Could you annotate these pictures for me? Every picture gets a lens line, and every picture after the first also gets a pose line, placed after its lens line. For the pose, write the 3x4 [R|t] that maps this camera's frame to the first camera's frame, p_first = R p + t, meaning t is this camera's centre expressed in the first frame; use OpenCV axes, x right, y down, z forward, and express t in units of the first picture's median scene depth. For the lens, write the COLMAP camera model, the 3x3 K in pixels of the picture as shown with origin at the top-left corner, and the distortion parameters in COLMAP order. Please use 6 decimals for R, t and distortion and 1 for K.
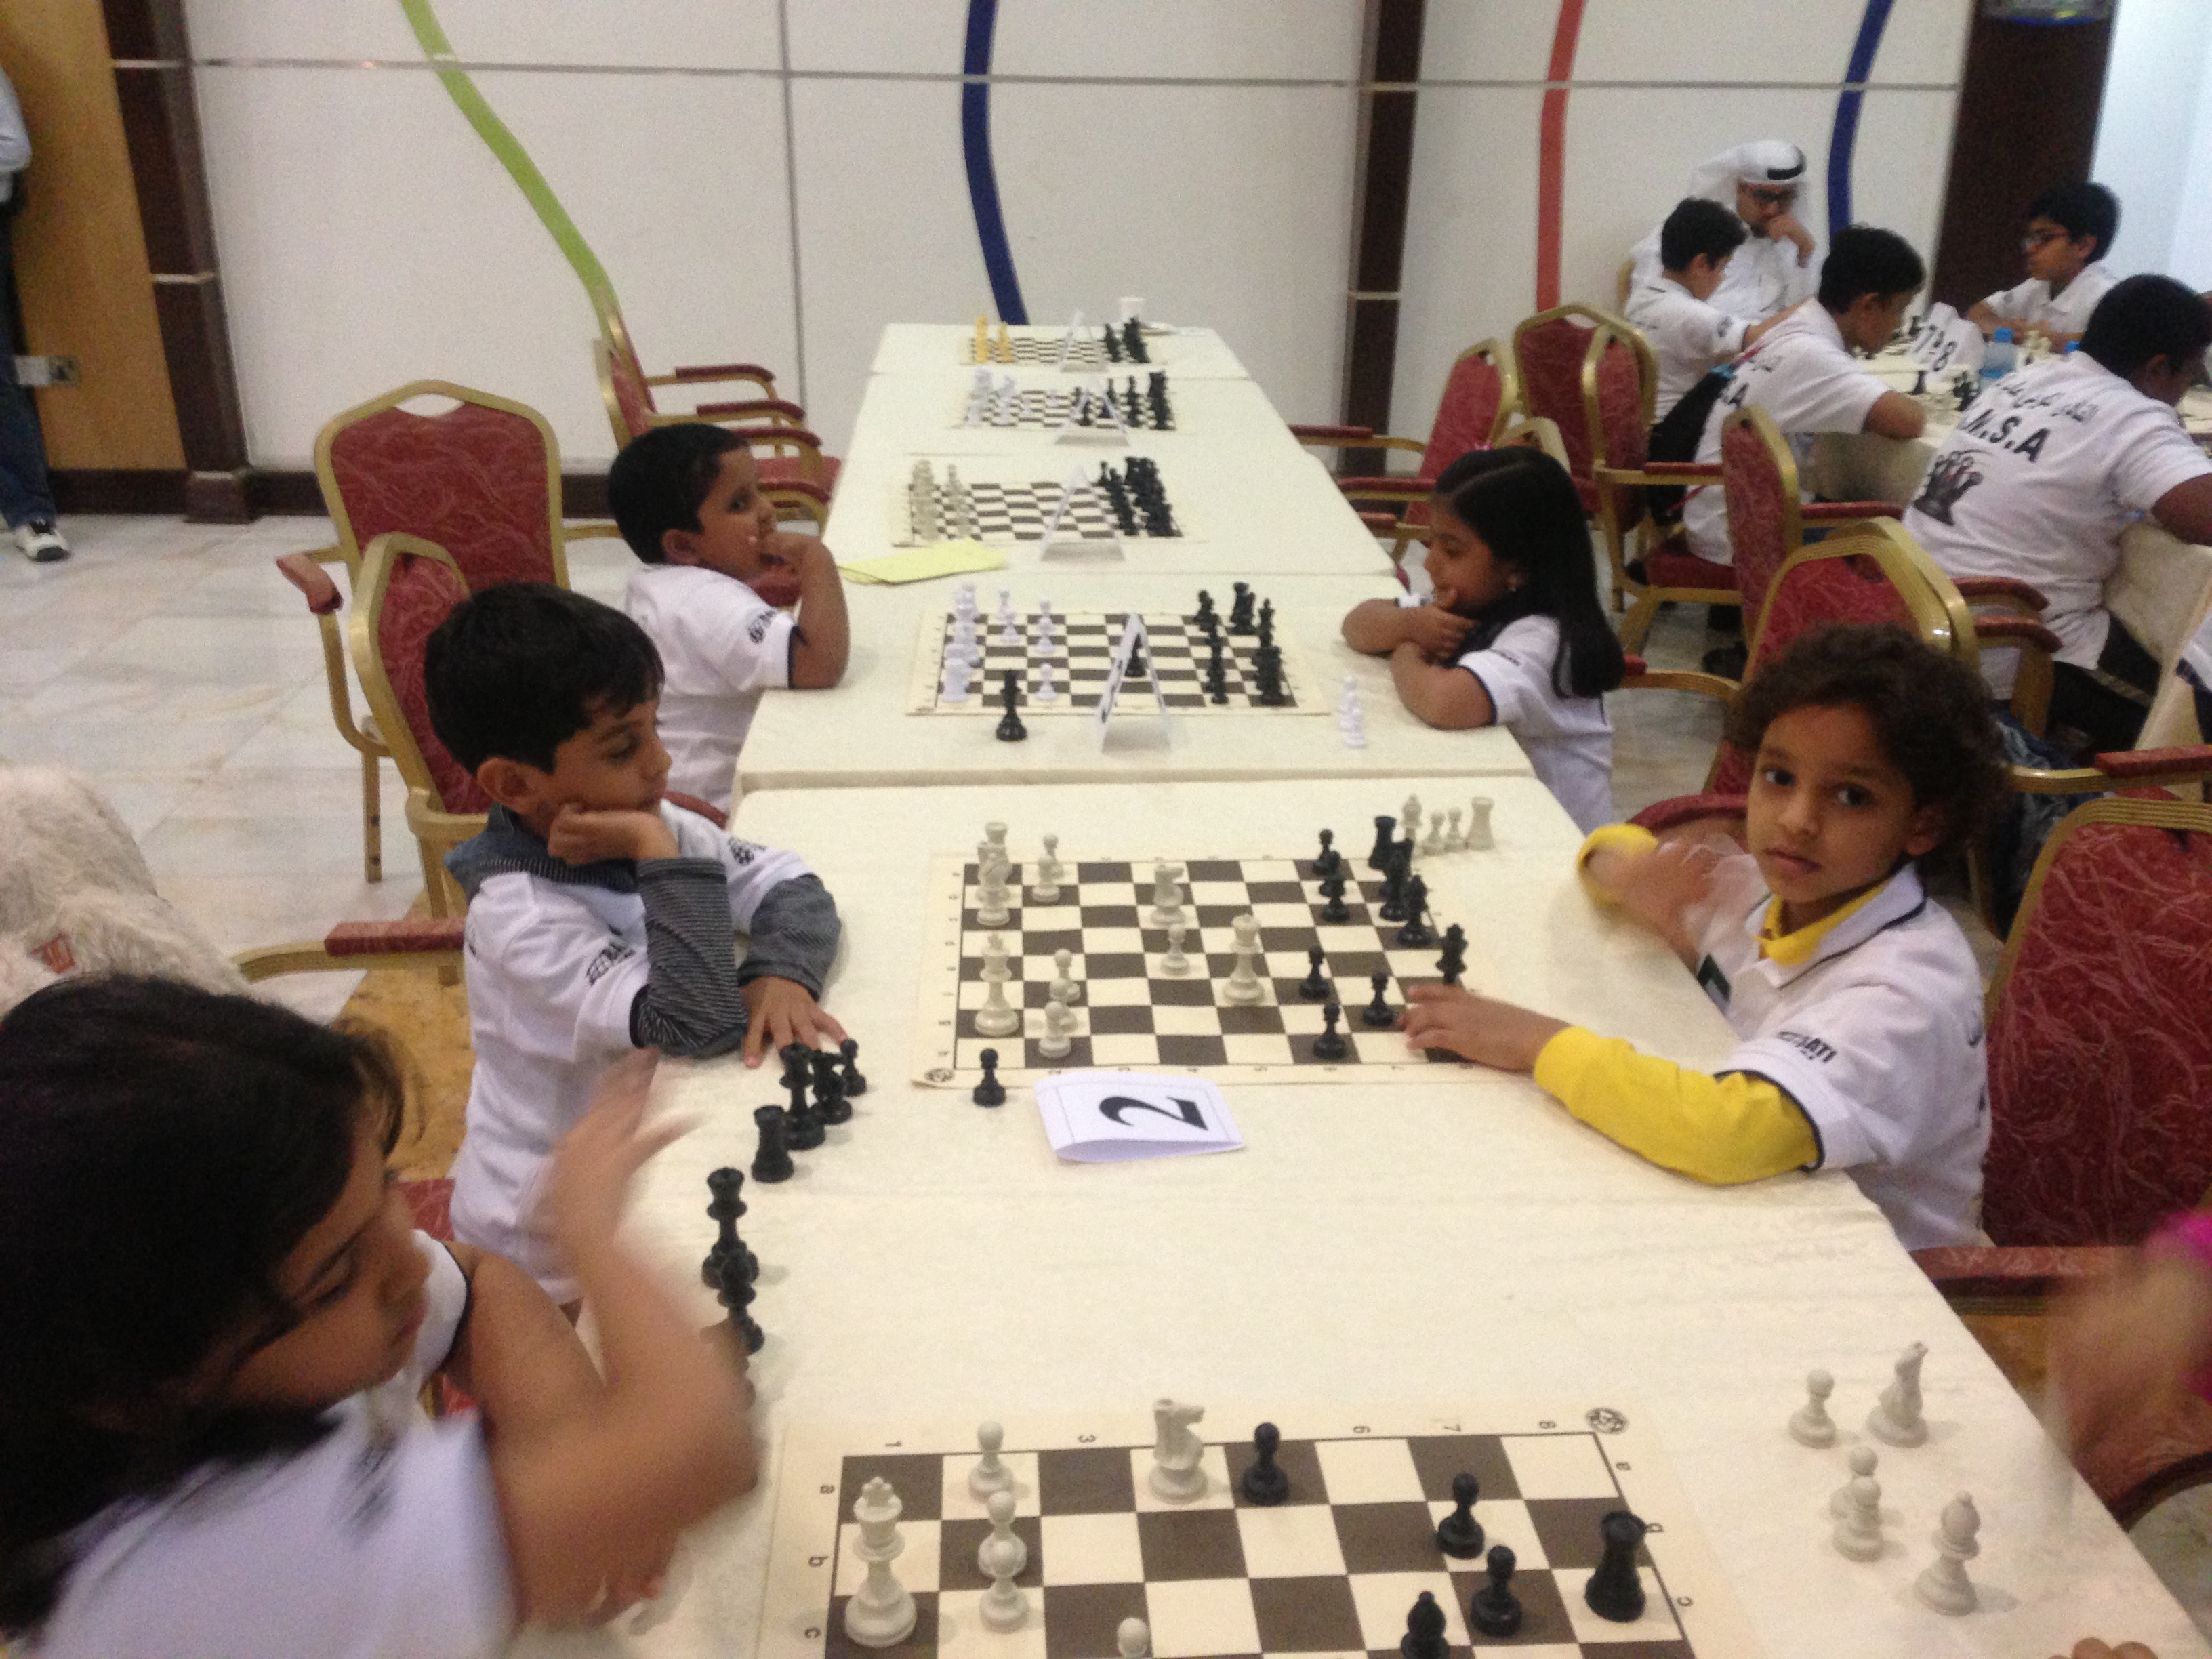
lens RADIAL K [[2167.5, 0, 1104.5], [0, 2167.5, 857.0], [0, 0, 1]] dist [0.100779, -0.174658]
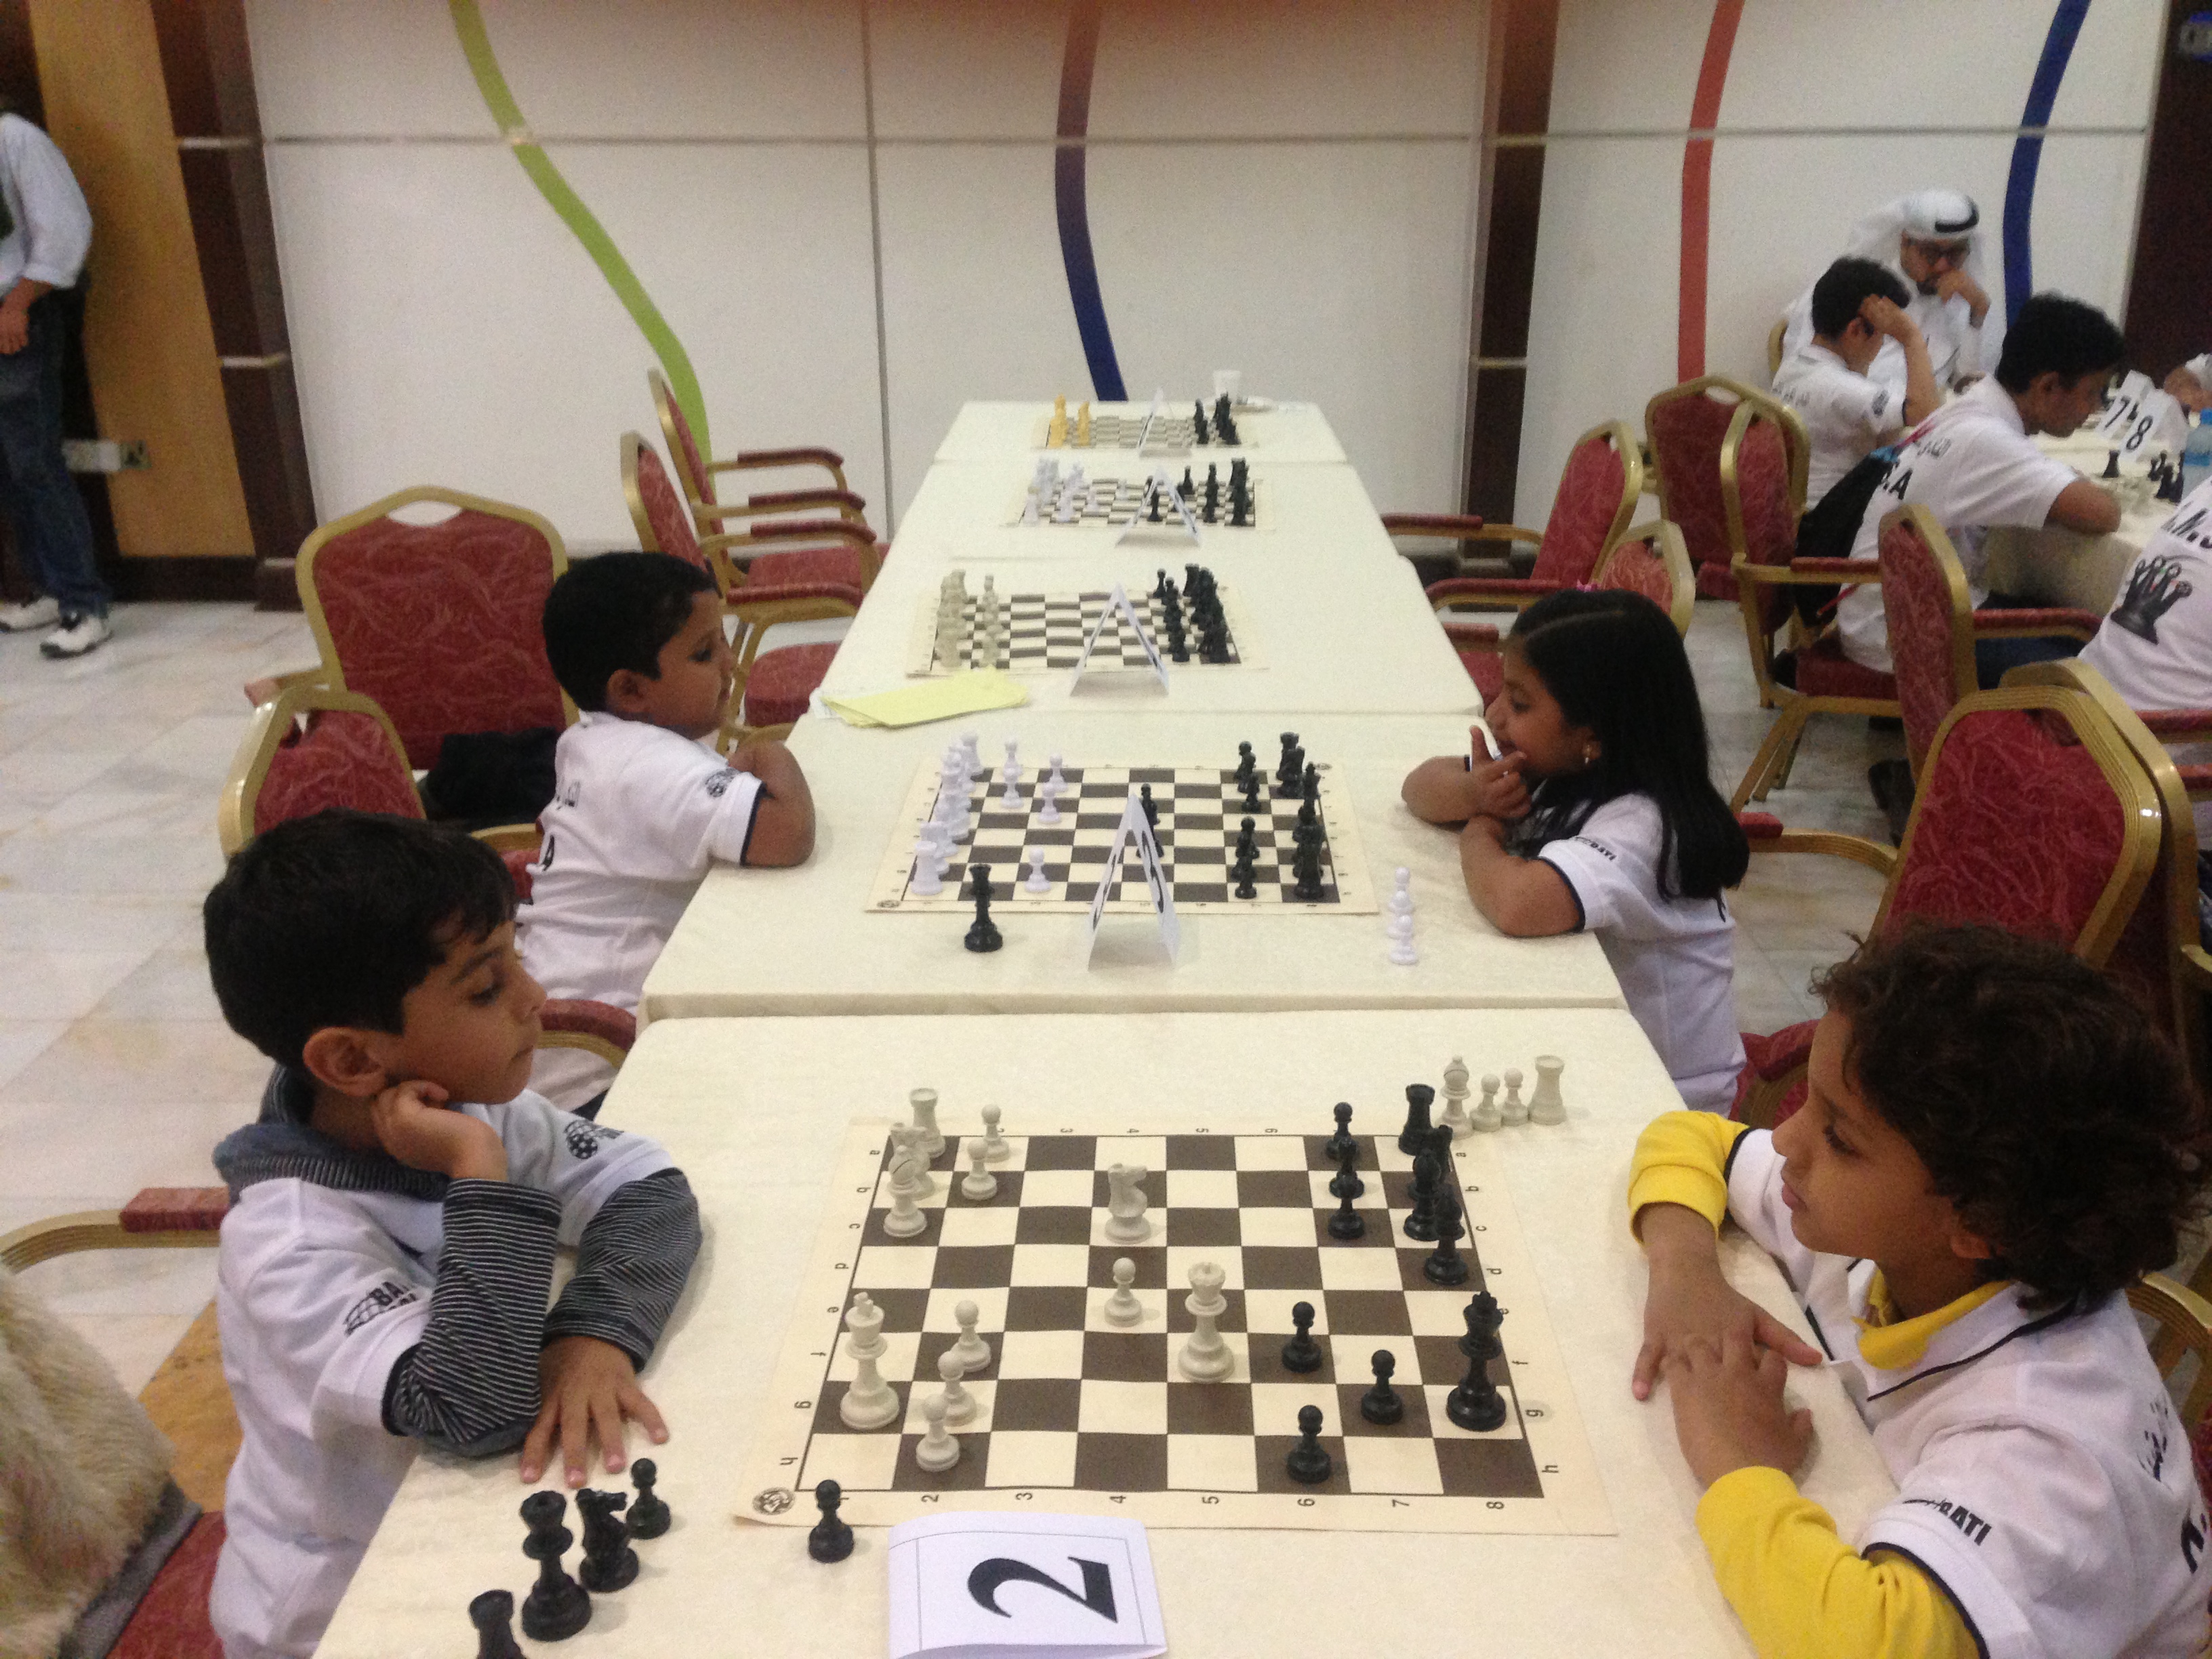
lens RADIAL K [[2160.1, 0, 1077.4], [0, 2160.1, 829.4], [0, 0, 1]] dist [0.088212, -0.155570]
pose [[0.996415, 0.007342, -0.084278, 0.045052], [-0.009876, 0.999510, -0.029693, -0.054769], [0.084019, 0.030419, 0.996000, 0.133238]]
